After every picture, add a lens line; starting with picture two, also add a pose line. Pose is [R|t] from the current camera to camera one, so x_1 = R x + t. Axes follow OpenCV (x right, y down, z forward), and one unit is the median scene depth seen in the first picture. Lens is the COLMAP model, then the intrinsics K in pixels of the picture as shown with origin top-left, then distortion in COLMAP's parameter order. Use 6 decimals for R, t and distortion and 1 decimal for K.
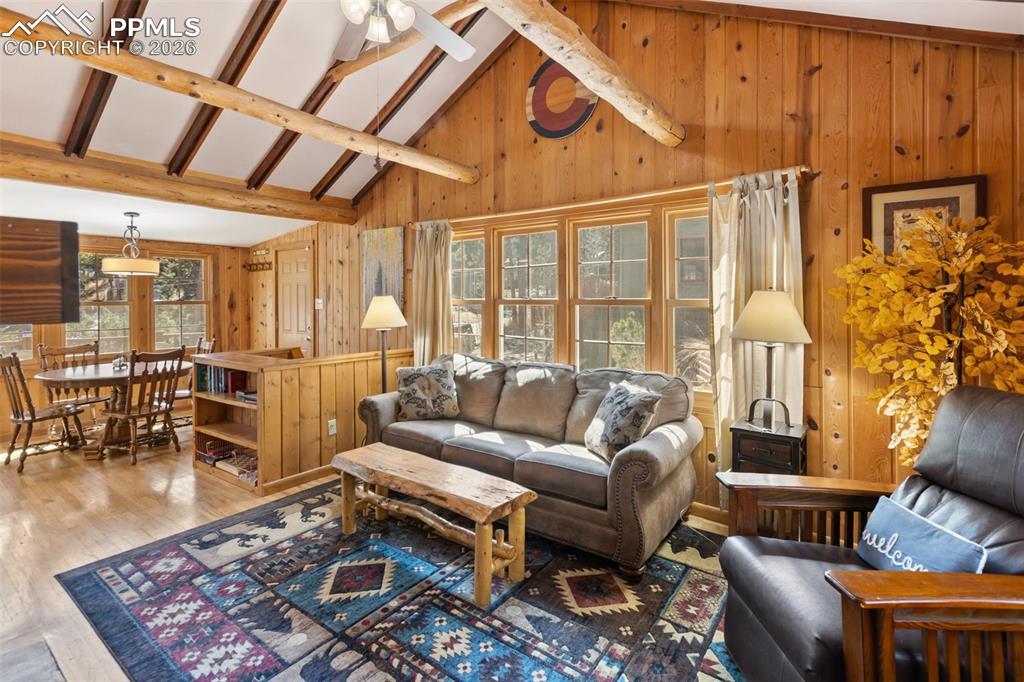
lens RADIAL K [[472.8, 0, 508.2], [0, 472.8, 301.9], [0, 0, 1]] dist [0.009389, -0.003202]
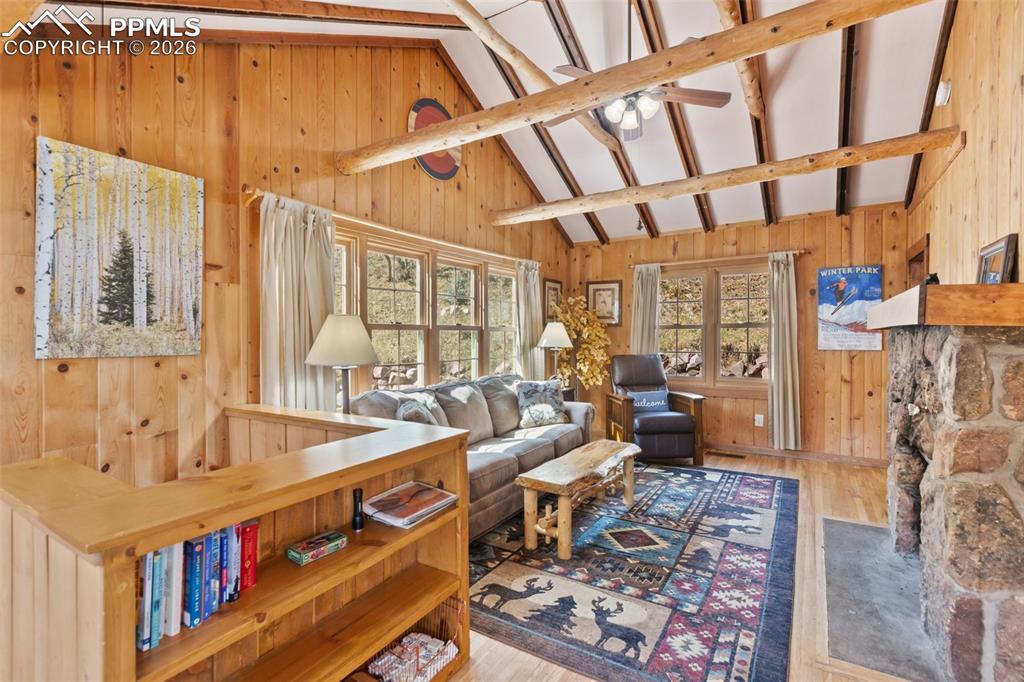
lens RADIAL K [[472.8, 0, 509.2], [0, 472.8, 332.1], [0, 0, 1]] dist [0.009389, -0.003202]
pose [[-0.068963, 0.002075, 0.997617, -1.504349], [0.001110, 0.999997, -0.002003, 0.021697], [-0.997619, 0.000969, -0.068965, 1.358756]]
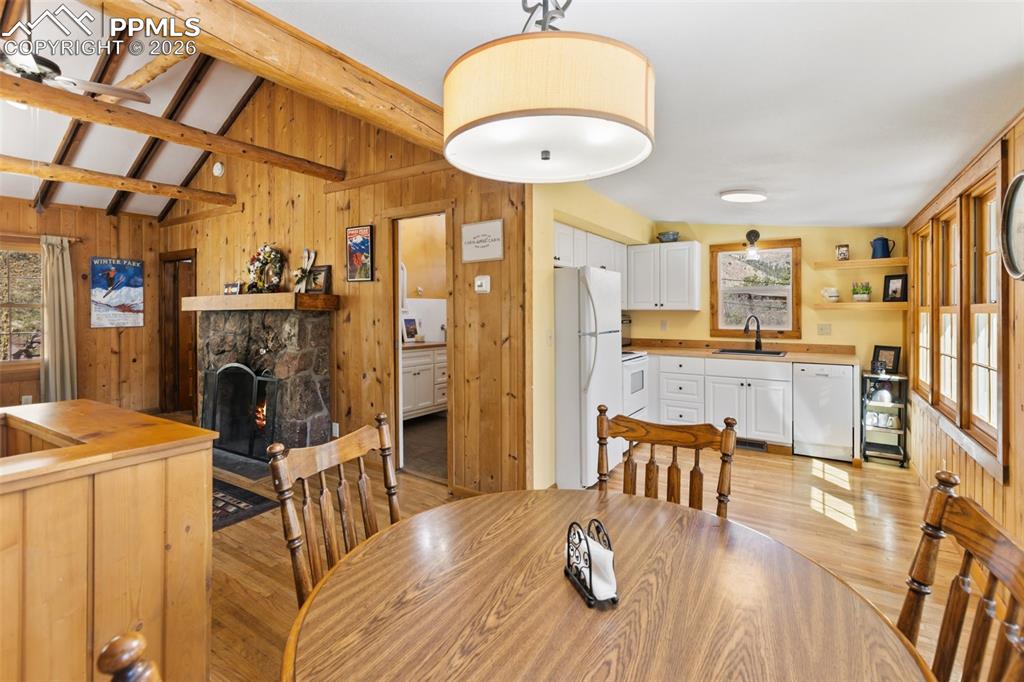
lens RADIAL K [[472.8, 0, 512.6], [0, 472.8, 316.0], [0, 0, 1]] dist [0.009389, -0.003202]
pose [[-0.997652, 0.002433, -0.068437, -1.475256], [0.001852, 0.999962, 0.008539, 0.021195], [0.068455, 0.008393, -0.997619, 2.331821]]
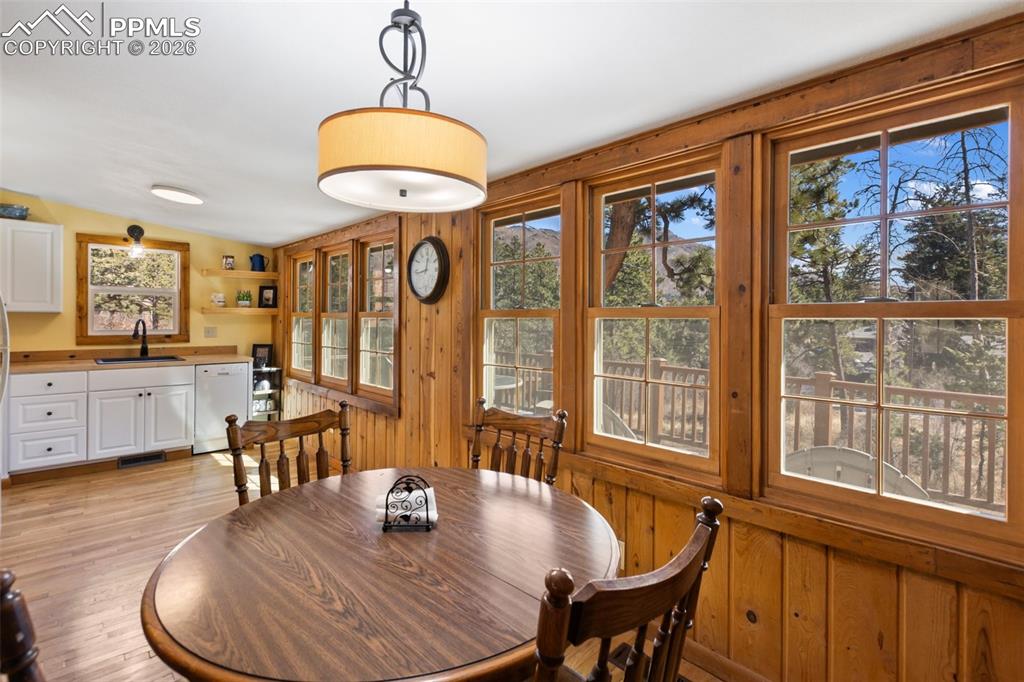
lens RADIAL K [[472.8, 0, 508.2], [0, 472.8, 317.6], [0, 0, 1]] dist [0.009389, -0.003202]
pose [[-0.175367, 0.000440, -0.984503, -1.050082], [-0.007541, 0.999970, 0.001790, 0.018151], [0.984474, 0.007738, -0.175359, 2.133553]]
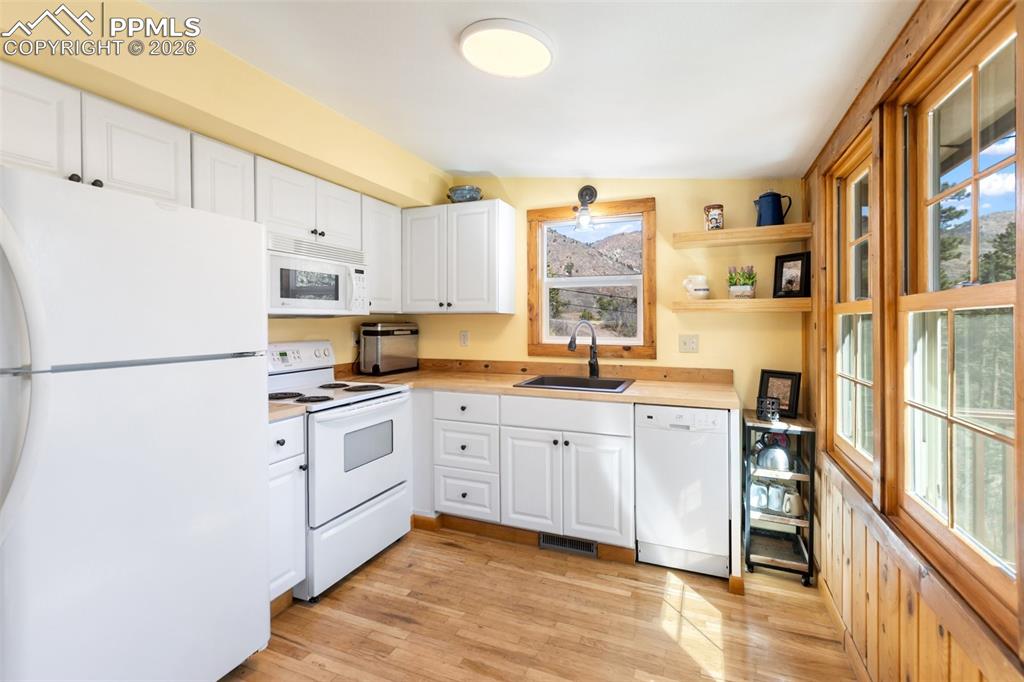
lens RADIAL K [[472.8, 0, 511.3], [0, 472.8, 323.3], [0, 0, 1]] dist [0.009389, -0.003202]
pose [[-0.969270, 0.000377, -0.246001, -2.154255], [0.000361, 1.000000, 0.000107, 0.043343], [0.246001, 0.000014, -0.969270, 1.529064]]
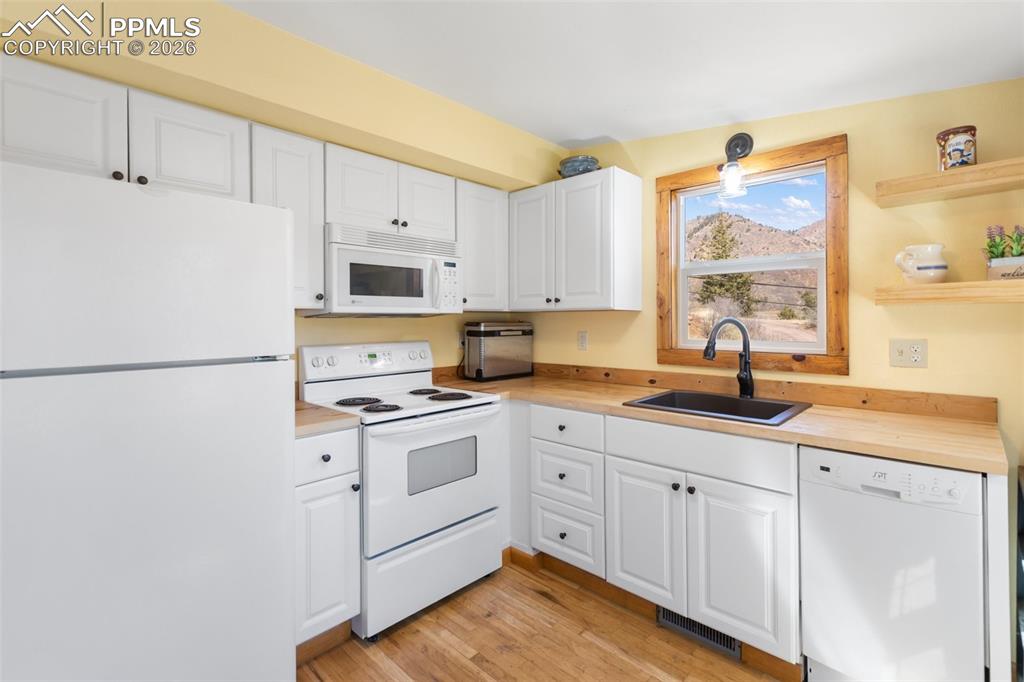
lens RADIAL K [[472.8, 0, 513.5], [0, 472.8, 323.6], [0, 0, 1]] dist [0.009389, -0.003202]
pose [[-0.992890, 0.002717, 0.119001, -2.343710], [0.002911, 0.999995, 0.001455, 0.043942], [-0.118996, 0.001791, -0.992893, 1.316468]]
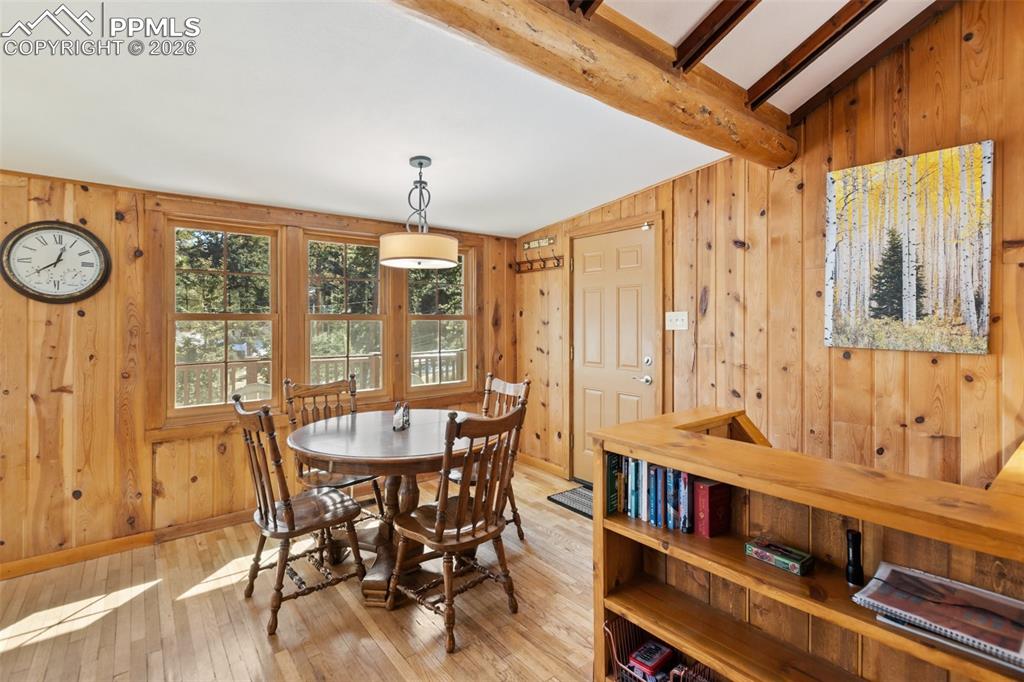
lens RADIAL K [[472.8, 0, 505.9], [0, 472.8, 320.2], [0, 0, 1]] dist [0.009389, -0.003202]
pose [[0.964267, 0.007534, -0.264824, -1.041934], [-0.008380, 0.999963, -0.002067, 0.015754], [0.264798, 0.004212, 0.964295, 0.914017]]
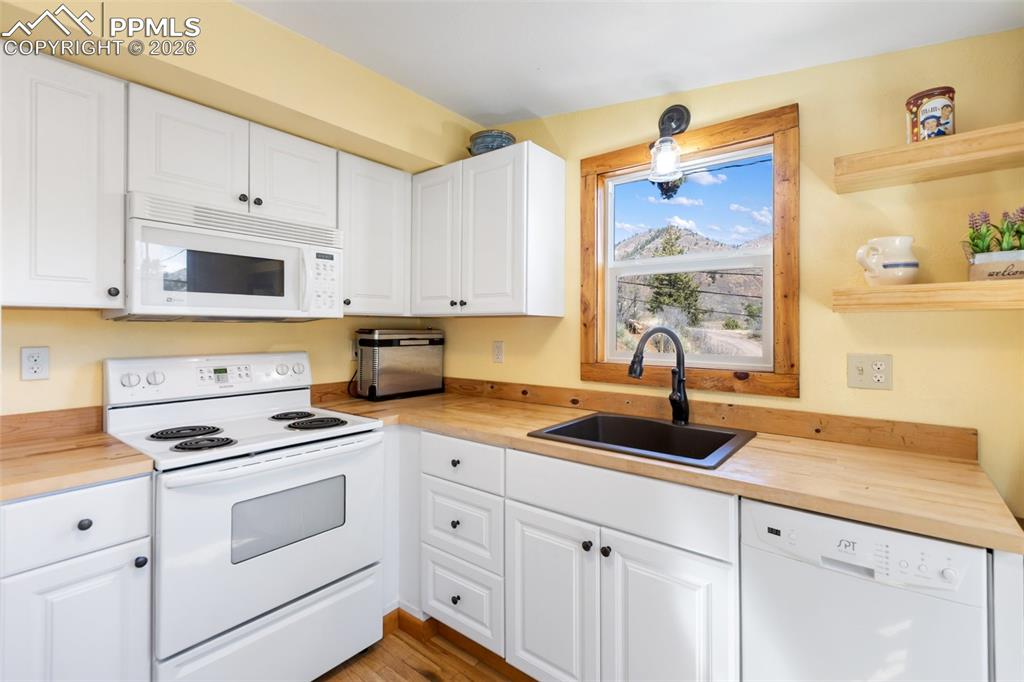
lens RADIAL K [[472.8, 0, 509.9], [0, 472.8, 328.8], [0, 0, 1]] dist [0.009389, -0.003202]
pose [[-0.999433, -0.005447, 0.033213, -2.435377], [-0.005592, 0.999975, -0.004278, 0.044175], [-0.033189, -0.004461, -0.999439, 1.114464]]
